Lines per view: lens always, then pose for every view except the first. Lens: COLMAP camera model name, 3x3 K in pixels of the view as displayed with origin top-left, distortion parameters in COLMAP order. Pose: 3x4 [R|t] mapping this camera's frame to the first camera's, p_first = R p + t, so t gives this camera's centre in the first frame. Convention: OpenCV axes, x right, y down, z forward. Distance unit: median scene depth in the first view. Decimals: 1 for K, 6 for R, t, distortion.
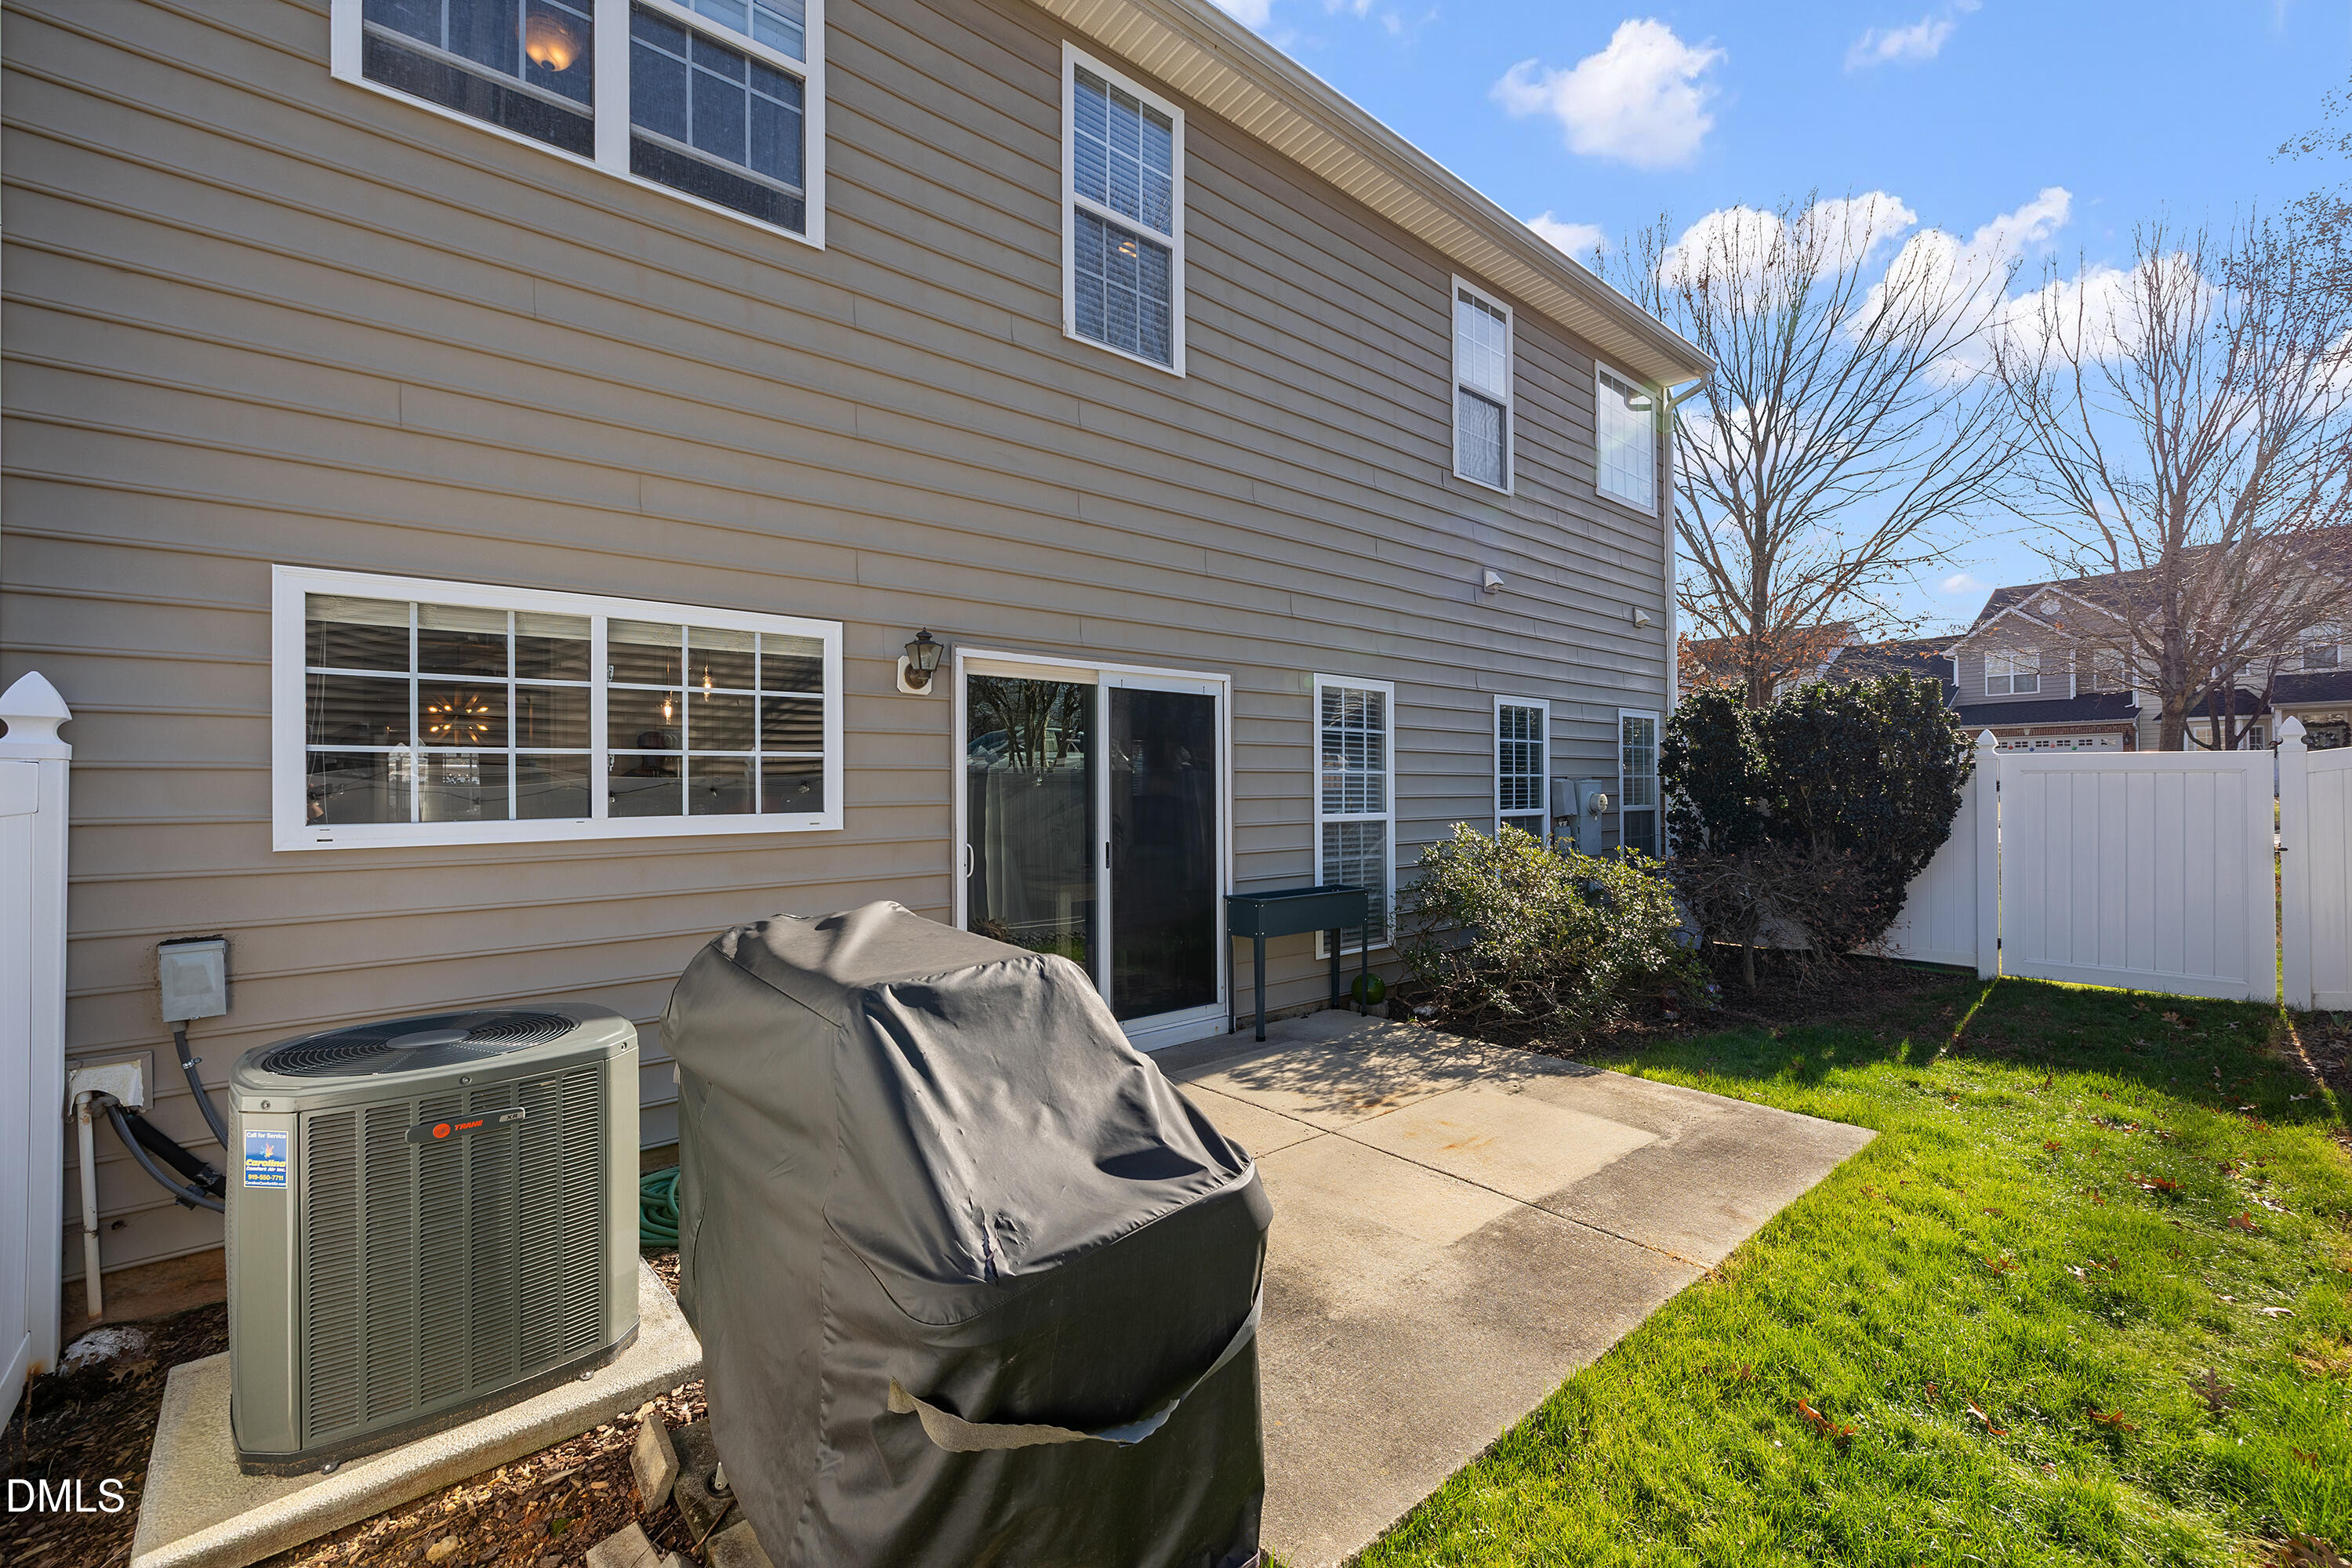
lens RADIAL K [[999.8, 0, 1176.0], [0, 999.8, 784.0], [0, 0, 1]] dist [0.000794, 0.000292]
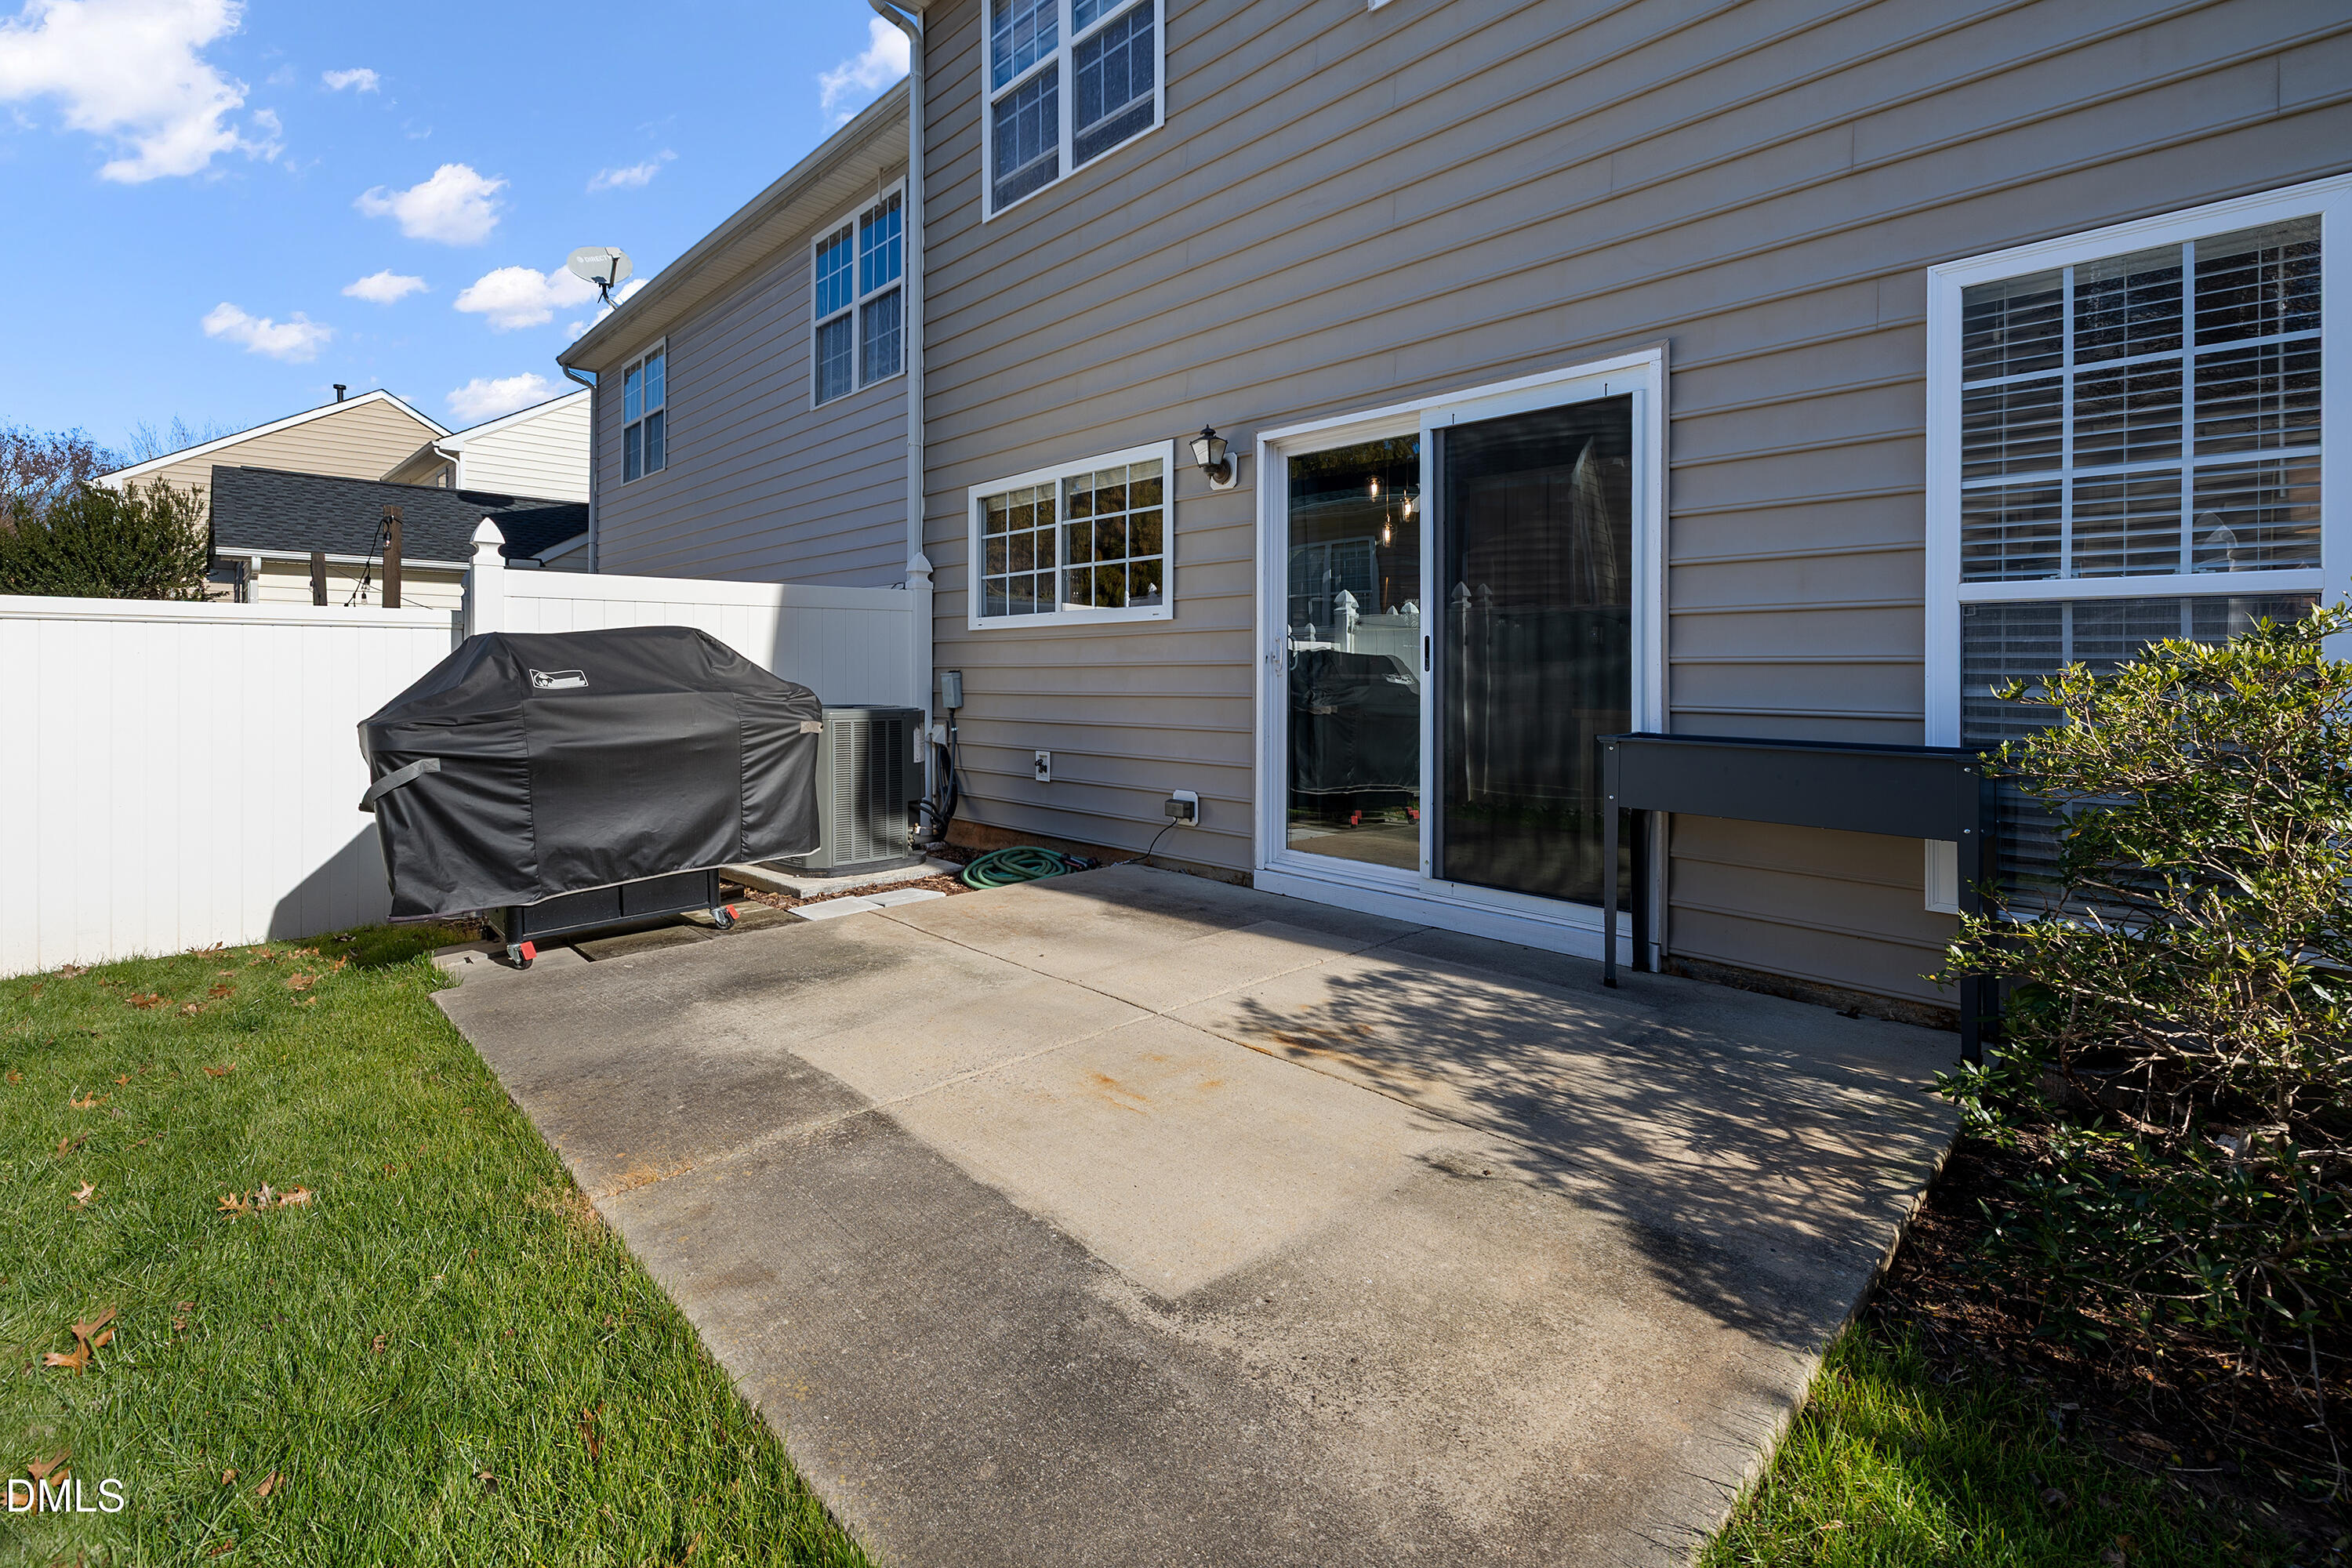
lens RADIAL K [[1023.4, 0, 1175.3], [0, 1023.4, 678.5], [0, 0, 1]] dist [0.001886, 0.000304]
pose [[0.056221, 0.016231, -0.998286, 0.742634], [-0.000215, 0.999868, 0.016245, 0.082748], [0.998418, -0.000699, 0.056218, 0.820882]]
